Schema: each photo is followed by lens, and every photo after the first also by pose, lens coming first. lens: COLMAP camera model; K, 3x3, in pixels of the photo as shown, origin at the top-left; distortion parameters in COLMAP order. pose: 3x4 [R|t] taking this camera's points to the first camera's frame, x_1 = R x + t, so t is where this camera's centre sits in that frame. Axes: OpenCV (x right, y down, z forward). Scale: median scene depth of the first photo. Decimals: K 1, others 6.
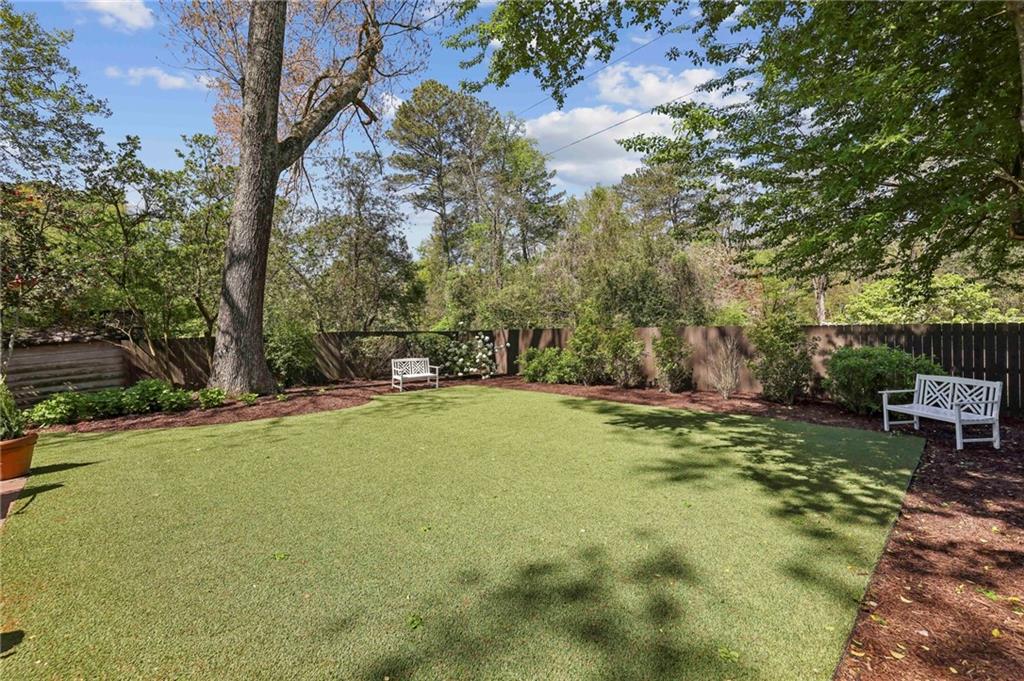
lens RADIAL K [[446.1, 0, 510.6], [0, 446.1, 343.1], [0, 0, 1]] dist [-0.027276, 0.004505]
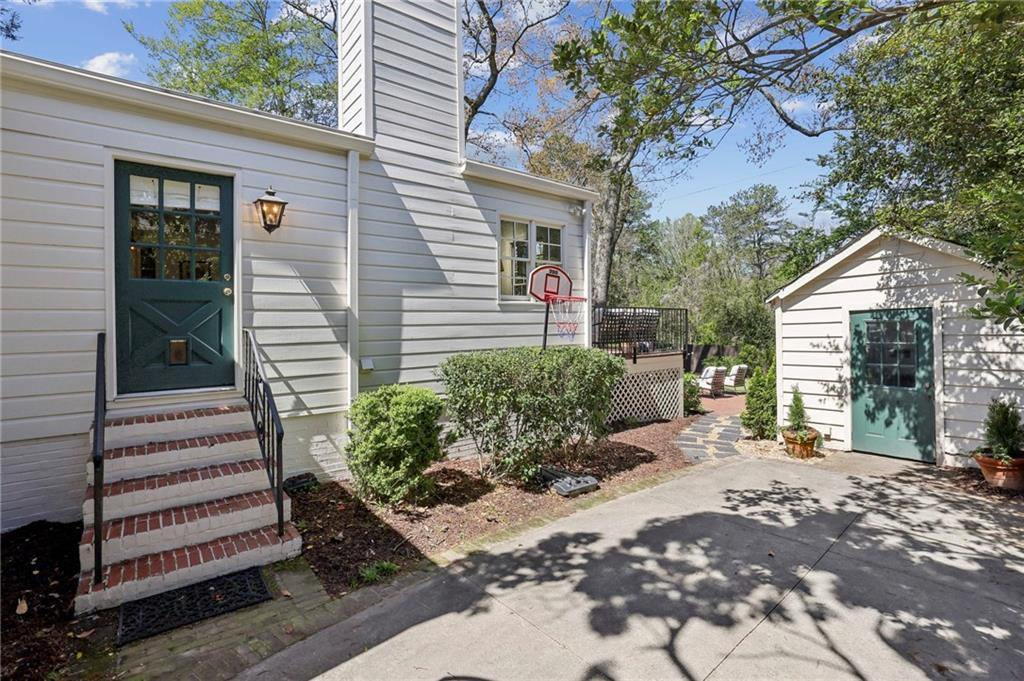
lens RADIAL K [[475.7, 0, 514.1], [0, 475.7, 334.0], [0, 0, 1]] dist [-0.023712, 0.000595]
pose [[0.996189, 0.049741, -0.071642, -0.663037], [-0.052606, 0.997866, -0.038667, 0.040222], [0.069566, 0.042288, 0.996681, -1.001297]]
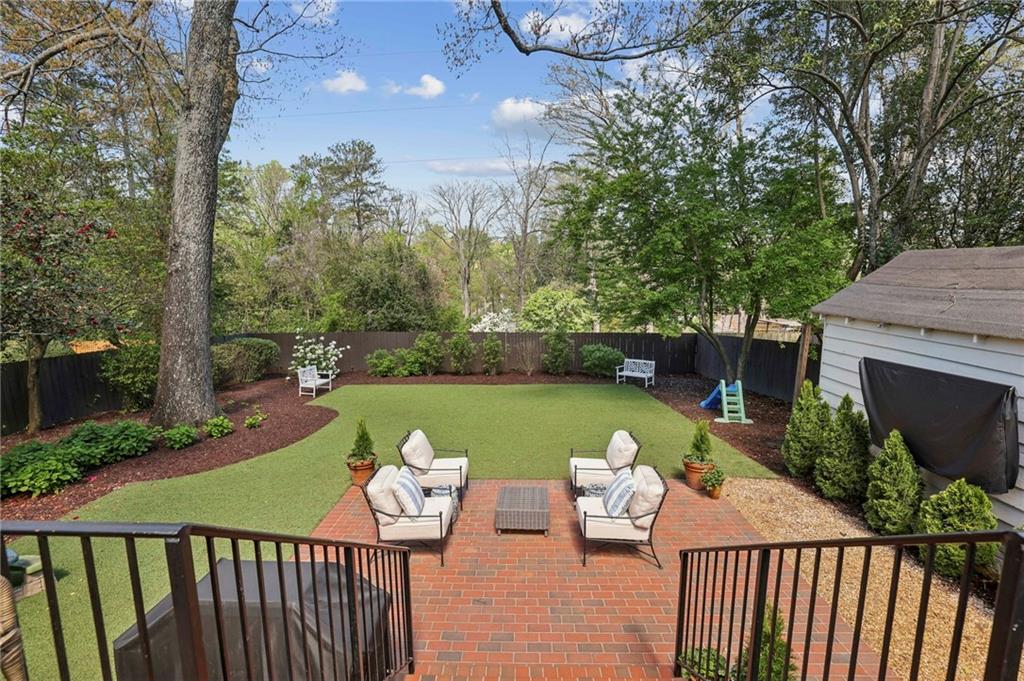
lens RADIAL K [[446.1, 0, 512.3], [0, 446.1, 339.6], [0, 0, 1]] dist [-0.027276, 0.004505]
pose [[0.704862, -0.042395, 0.708076, -0.632625], [0.010916, 0.998743, 0.048931, -0.082187], [-0.709260, -0.026760, 0.704438, -0.142948]]
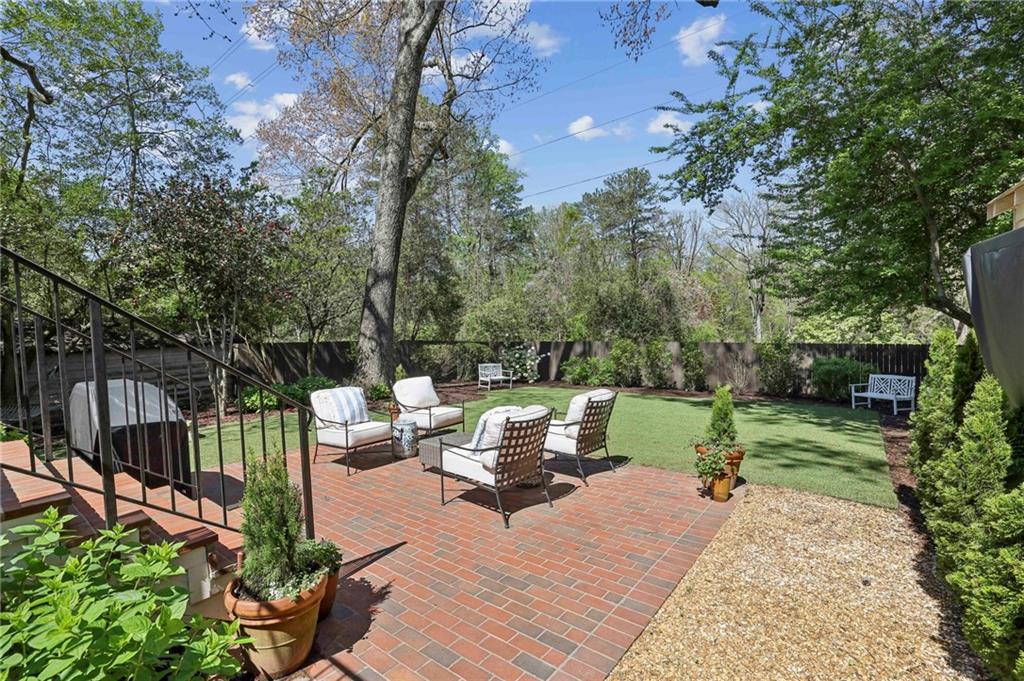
lens RADIAL K [[475.7, 0, 522.1], [0, 475.7, 345.8], [0, 0, 1]] dist [-0.023712, 0.000595]
pose [[0.984814, 0.020435, 0.172405, -0.353695], [-0.016663, 0.999590, -0.023294, 0.014426], [-0.172811, 0.020068, 0.984751, -0.275167]]
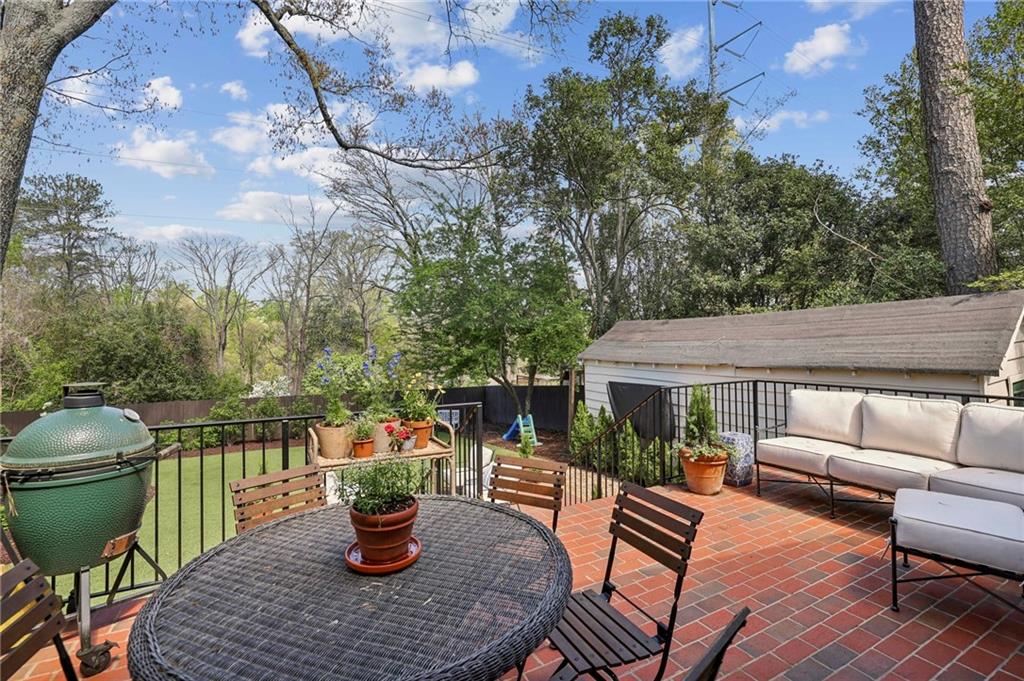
lens RADIAL K [[446.1, 0, 519.8], [0, 446.1, 329.7], [0, 0, 1]] dist [-0.027276, 0.004505]
pose [[0.258946, 0.081259, 0.962468, -0.877574], [0.060554, 0.993129, -0.100139, -0.058753], [-0.963992, 0.084212, 0.252246, -0.136877]]
